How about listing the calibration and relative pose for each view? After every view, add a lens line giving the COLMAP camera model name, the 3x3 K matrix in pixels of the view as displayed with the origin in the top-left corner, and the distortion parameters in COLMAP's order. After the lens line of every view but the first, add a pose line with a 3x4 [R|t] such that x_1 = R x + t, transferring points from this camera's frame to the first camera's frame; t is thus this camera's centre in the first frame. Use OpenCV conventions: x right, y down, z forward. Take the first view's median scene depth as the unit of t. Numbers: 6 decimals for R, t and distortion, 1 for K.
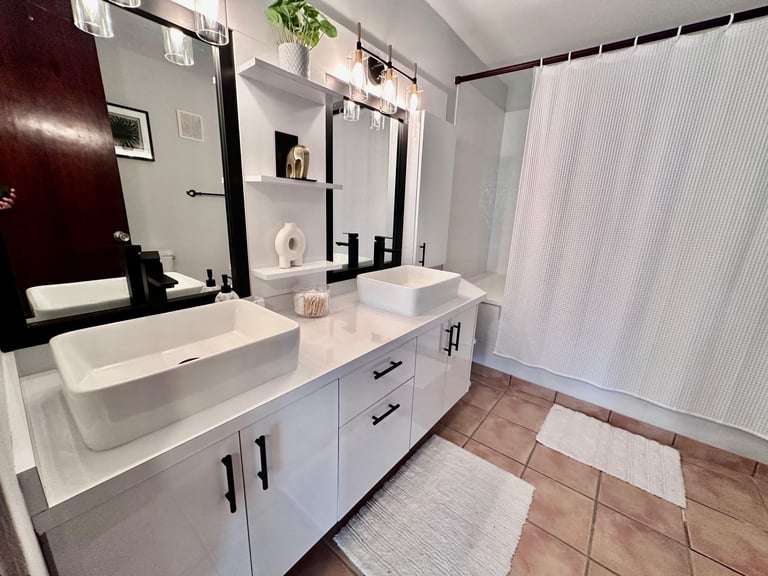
lens RADIAL K [[308.2, 0, 385.3], [0, 308.2, 288.2], [0, 0, 1]] dist [0.000656, 0.000072]
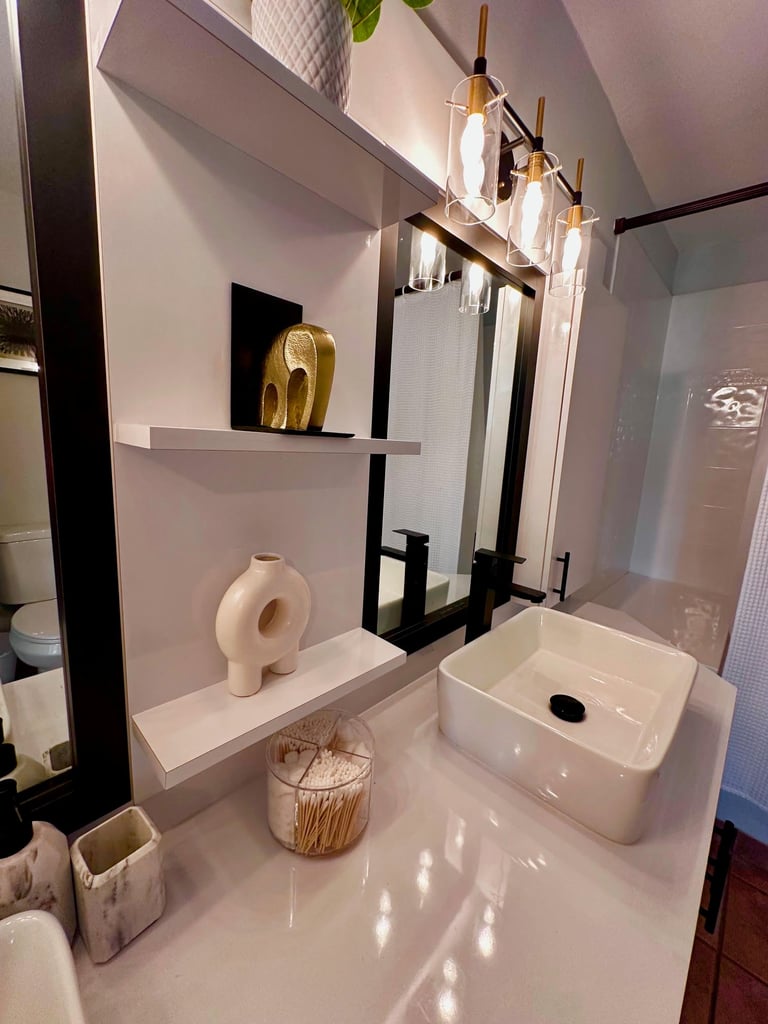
lens RADIAL K [[410.9, 0, 383.5], [0, 410.9, 511.4], [0, 0, 1]] dist [0.000656, 0.000072]
pose [[0.995987, 0.025209, -0.085878, -0.145369], [-0.032502, 0.995884, -0.084610, -0.223591], [0.083392, 0.087062, 0.992706, 0.559107]]
